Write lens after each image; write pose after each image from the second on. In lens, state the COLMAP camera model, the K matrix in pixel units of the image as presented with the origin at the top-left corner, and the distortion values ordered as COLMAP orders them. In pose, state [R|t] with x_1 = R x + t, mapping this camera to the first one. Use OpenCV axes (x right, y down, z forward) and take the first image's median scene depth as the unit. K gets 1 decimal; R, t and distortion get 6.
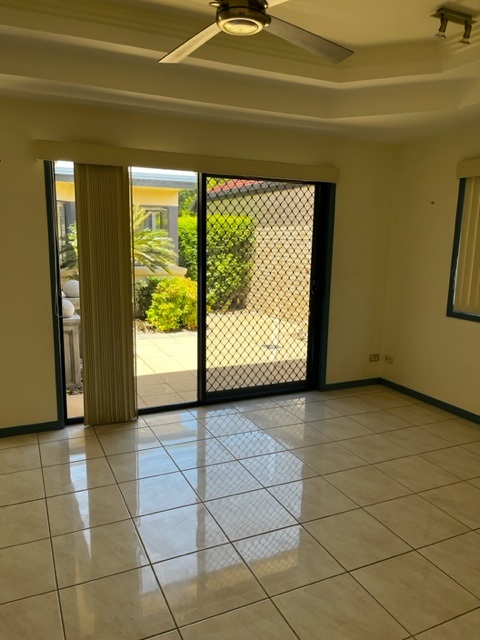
lens RADIAL K [[490.2, 0, 237.1], [0, 490.2, 322.3], [0, 0, 1]] dist [0.033473, -0.006978]
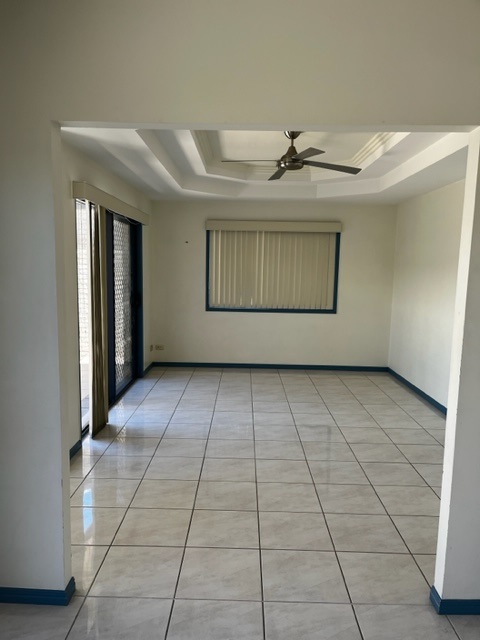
lens RADIAL K [[490.2, 0, 237.1], [0, 490.2, 322.3], [0, 0, 1]] dist [0.033473, -0.006978]
pose [[0.431006, -0.116924, 0.894742, -1.060614], [0.147309, 0.987384, 0.058070, -0.057581], [-0.890244, 0.106775, 0.442793, 0.184843]]
